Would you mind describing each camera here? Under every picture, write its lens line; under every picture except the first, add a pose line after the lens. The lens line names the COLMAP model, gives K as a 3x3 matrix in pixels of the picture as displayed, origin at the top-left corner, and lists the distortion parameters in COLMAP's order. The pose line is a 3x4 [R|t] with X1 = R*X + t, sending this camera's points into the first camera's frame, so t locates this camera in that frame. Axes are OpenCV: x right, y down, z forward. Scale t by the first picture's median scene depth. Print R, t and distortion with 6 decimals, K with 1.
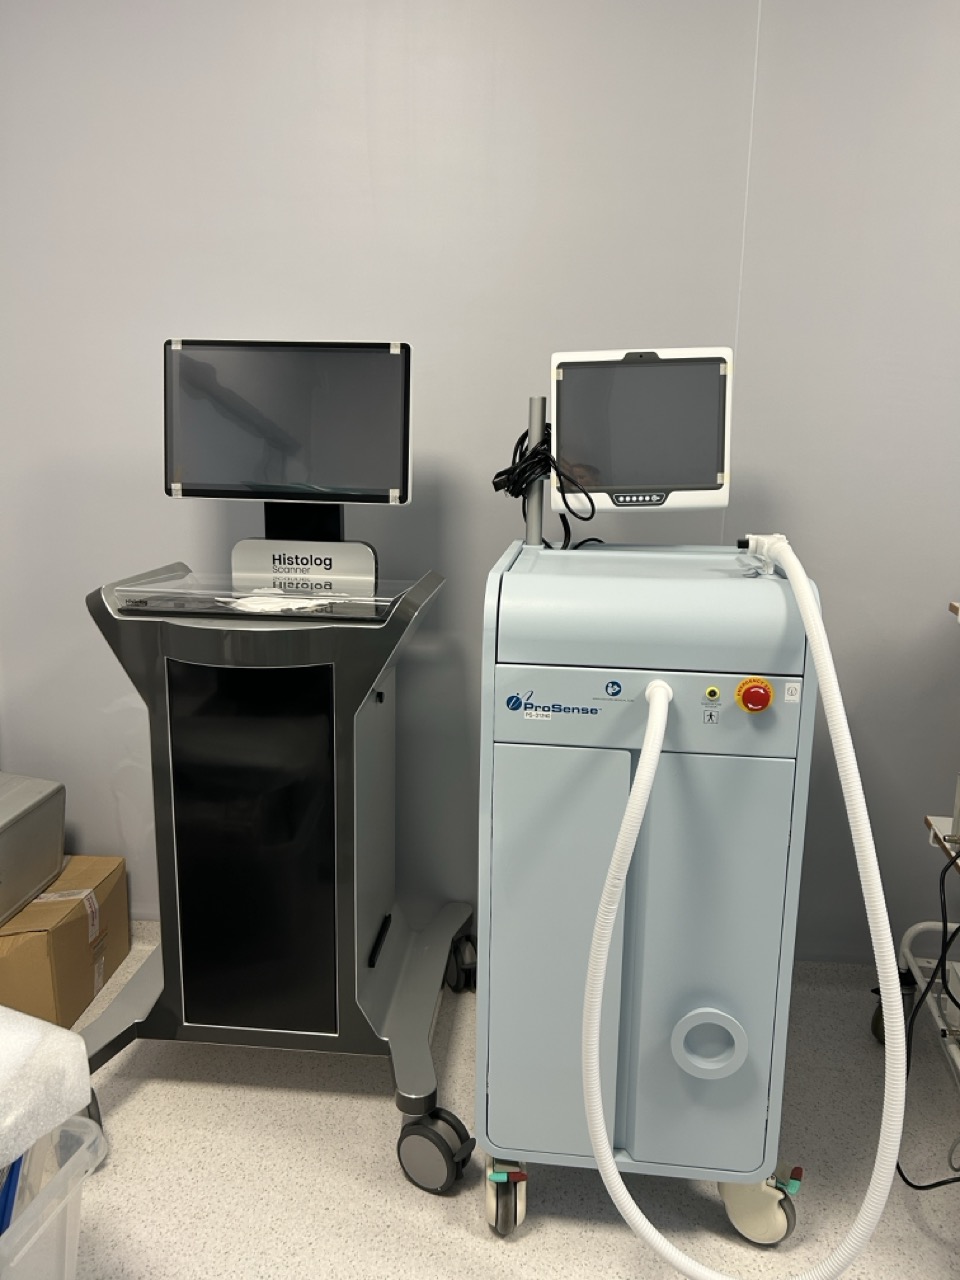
lens RADIAL K [[988.2, 0, 481.5], [0, 988.2, 649.2], [0, 0, 1]] dist [0.061494, -0.118134]
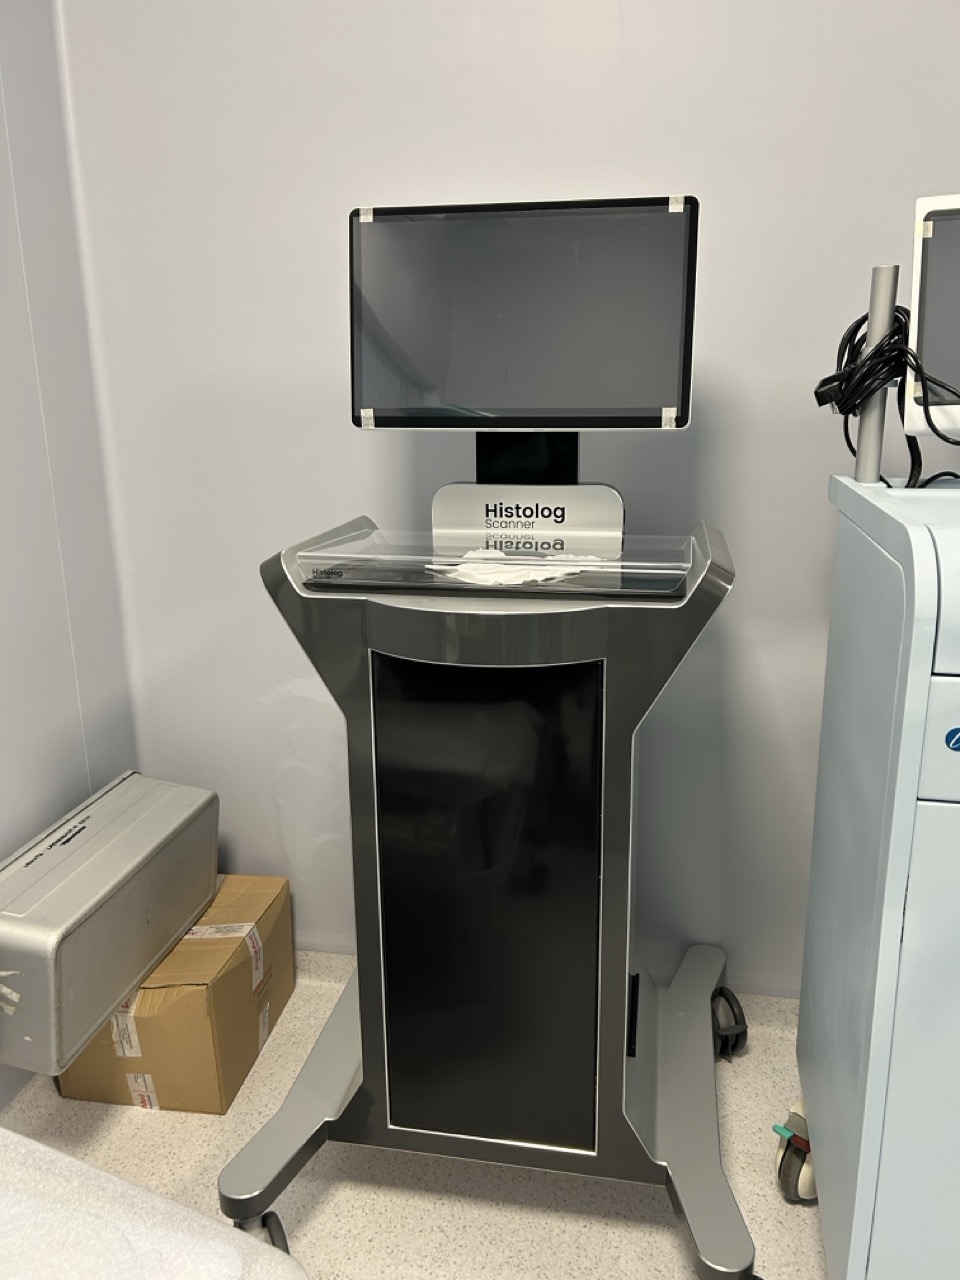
lens RADIAL K [[988.2, 0, 481.5], [0, 988.2, 649.2], [0, 0, 1]] dist [0.061494, -0.118134]
pose [[0.995287, -0.001701, -0.096960, -0.147427], [0.006817, 0.998600, 0.052461, -0.026034], [0.096735, -0.052875, 0.993905, 0.259049]]
